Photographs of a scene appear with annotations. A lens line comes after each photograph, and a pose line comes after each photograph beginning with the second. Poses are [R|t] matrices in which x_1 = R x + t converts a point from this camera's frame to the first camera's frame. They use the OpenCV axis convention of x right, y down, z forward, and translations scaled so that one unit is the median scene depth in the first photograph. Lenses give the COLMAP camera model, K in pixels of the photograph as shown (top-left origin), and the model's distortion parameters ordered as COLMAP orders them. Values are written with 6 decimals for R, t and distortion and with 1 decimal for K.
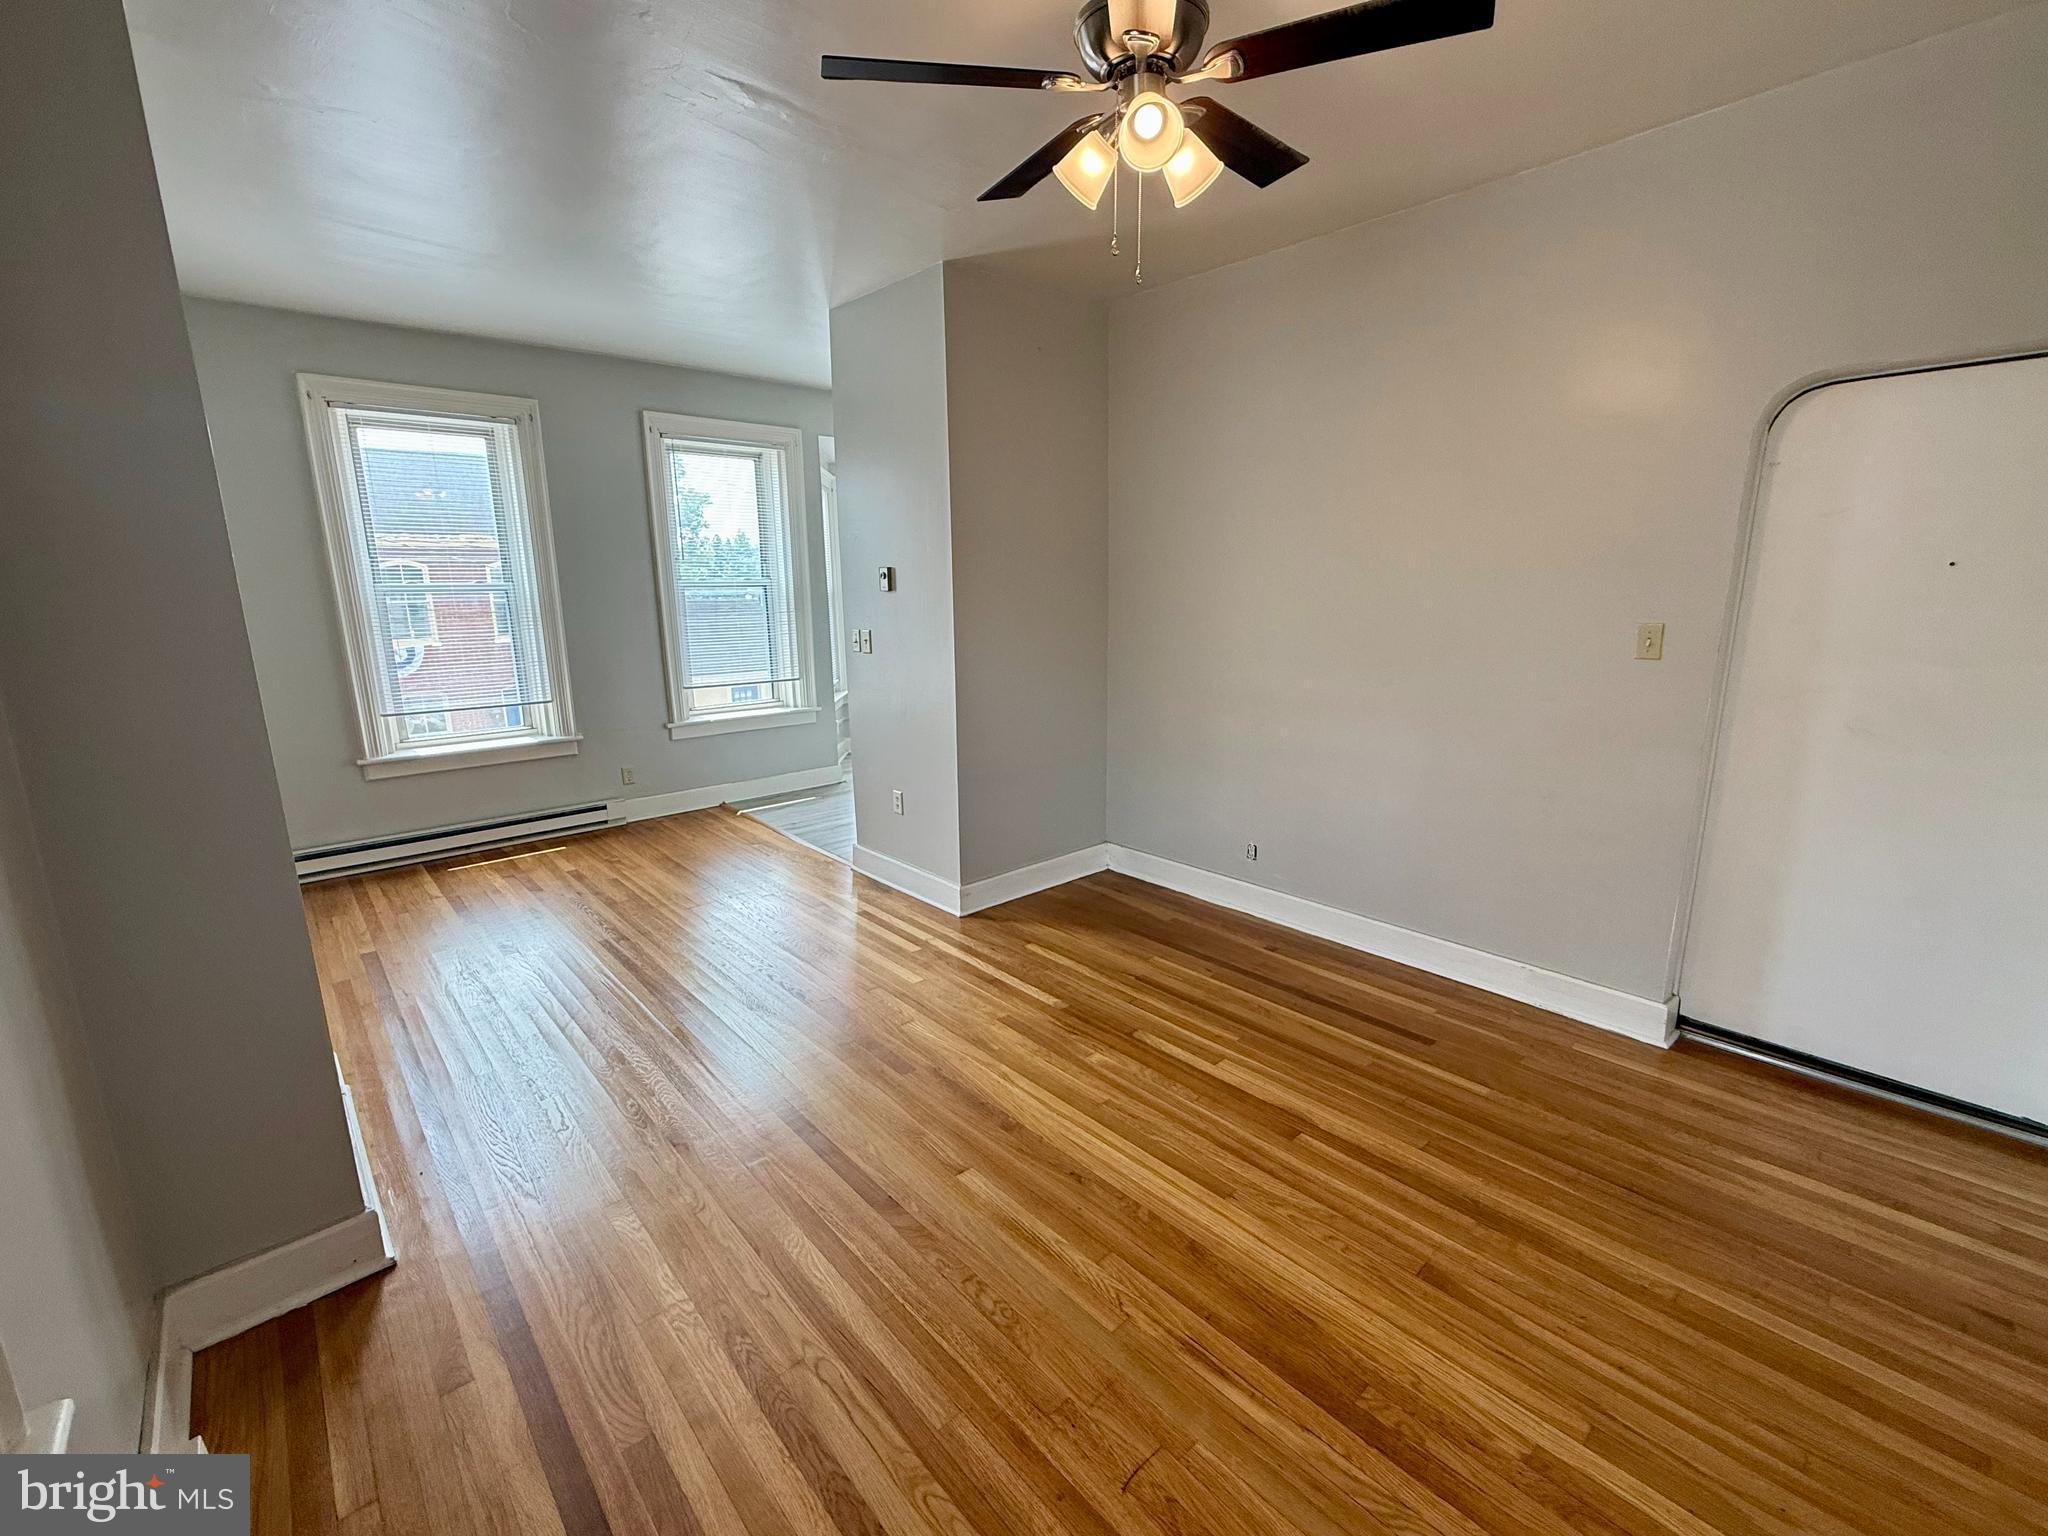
lens RADIAL K [[876.9, 0, 1024.0], [0, 876.9, 768.0], [0, 0, 1]] dist [-0.000303, -0.000234]
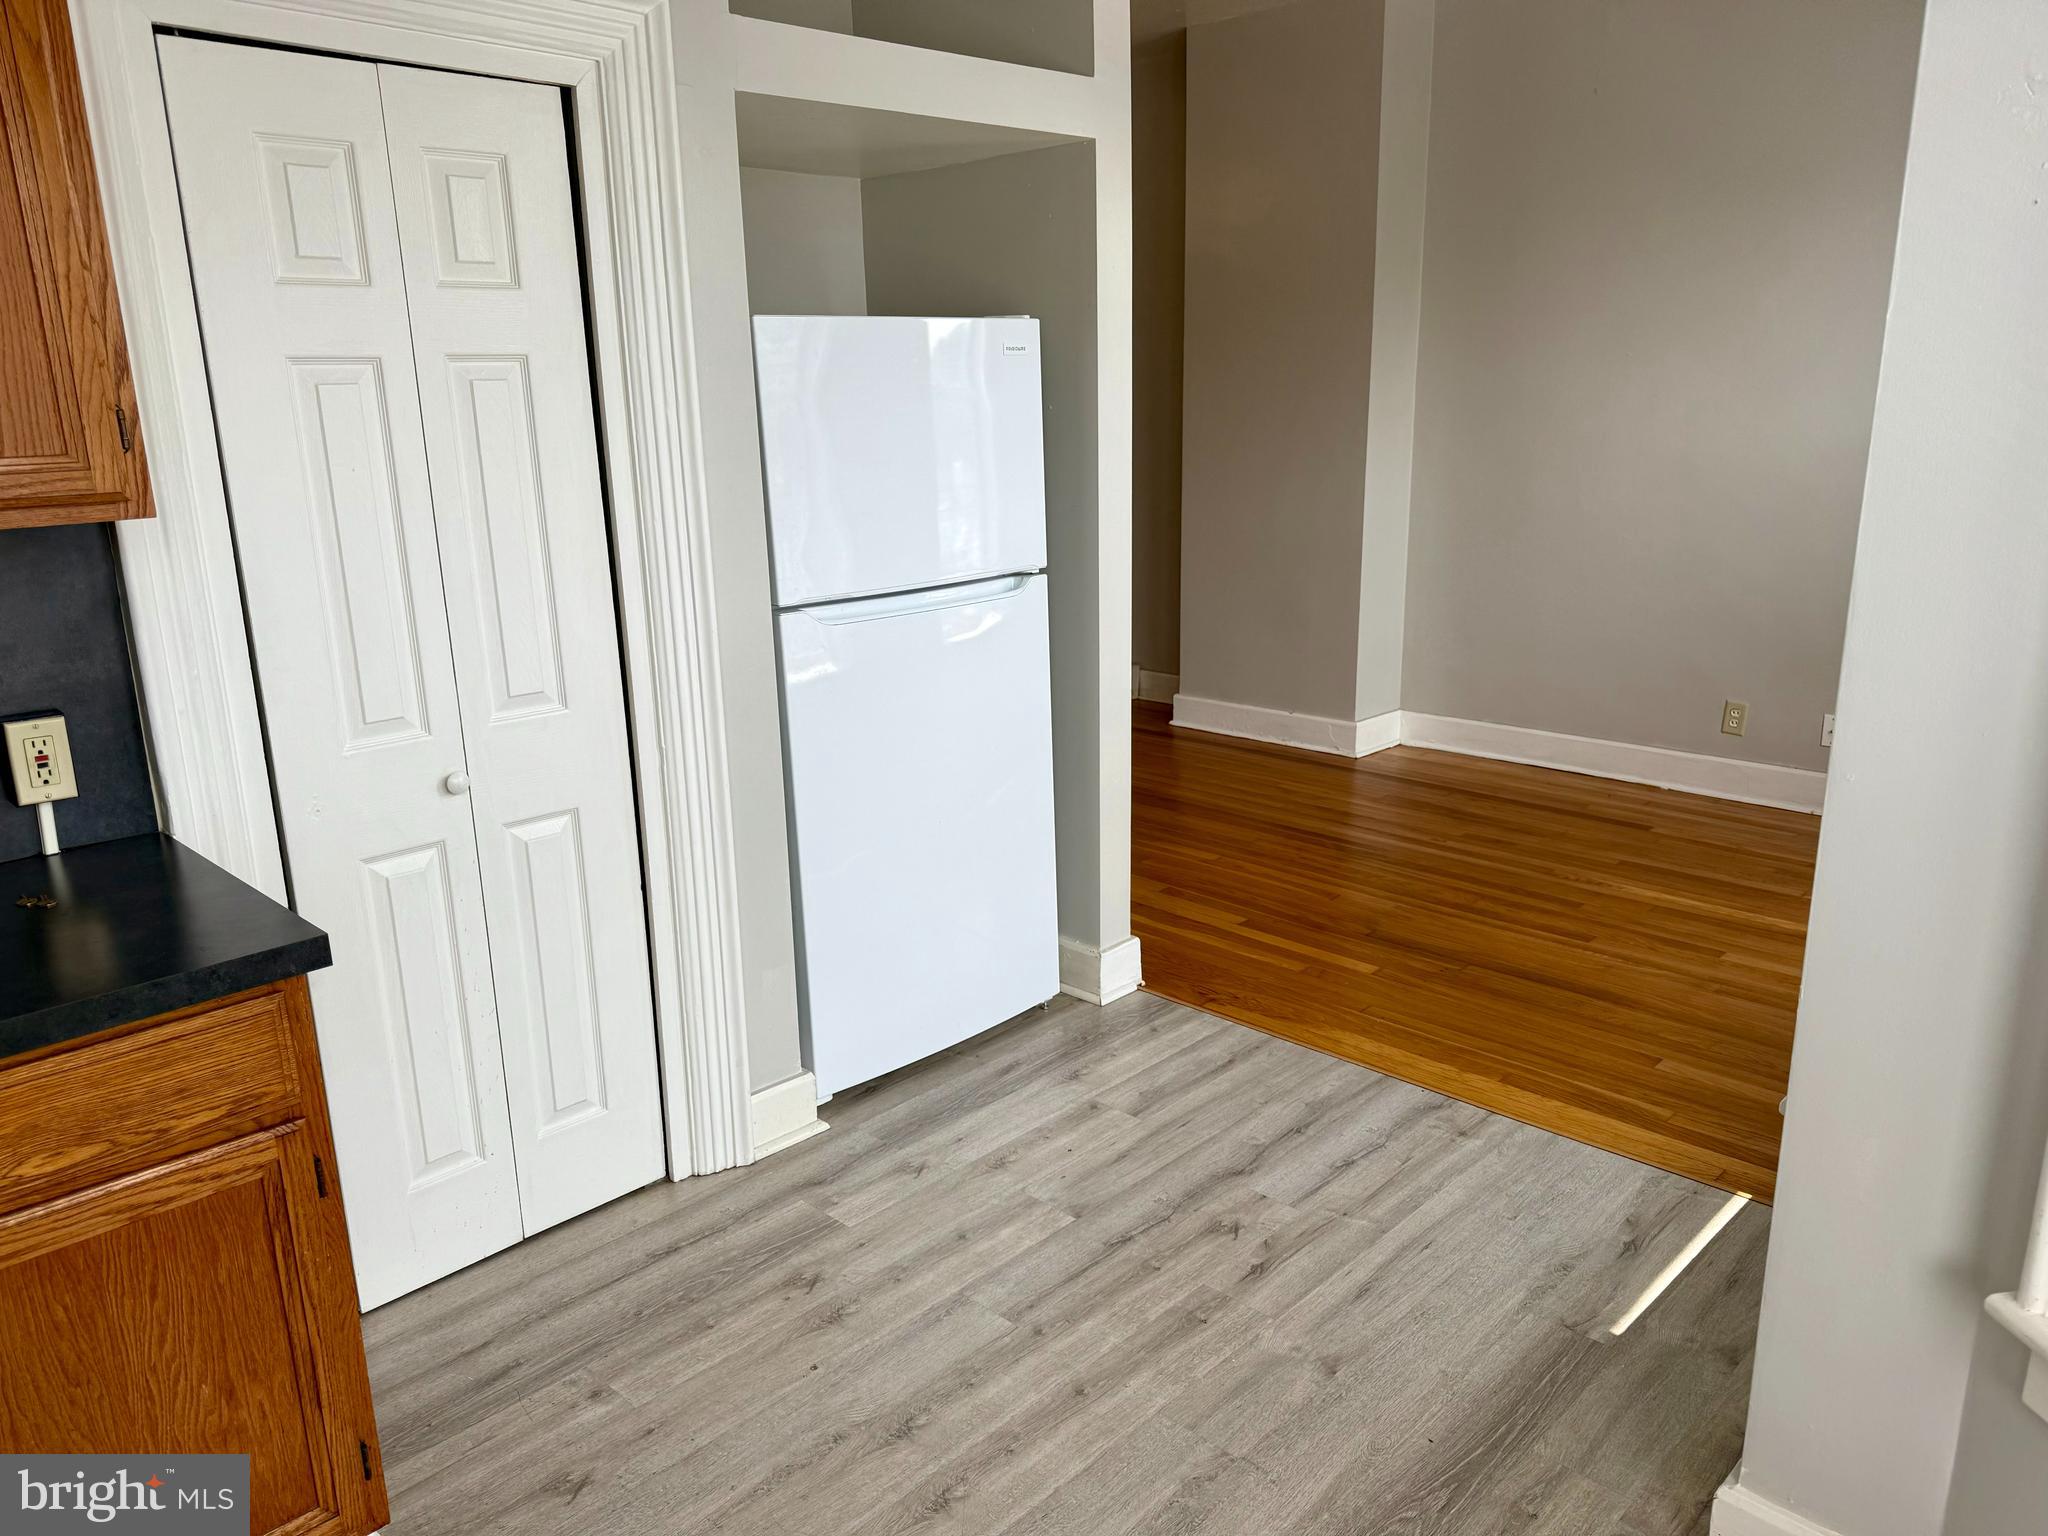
lens RADIAL K [[1449.5, 0, 1024.0], [0, 1449.5, 768.0], [0, 0, 1]] dist [0.073303, 0.000317]
pose [[-0.997892, 0.044730, -0.047026, -0.140588], [0.018379, 0.889668, 0.456237, -0.496836], [0.062246, 0.454411, -0.888615, 2.332120]]
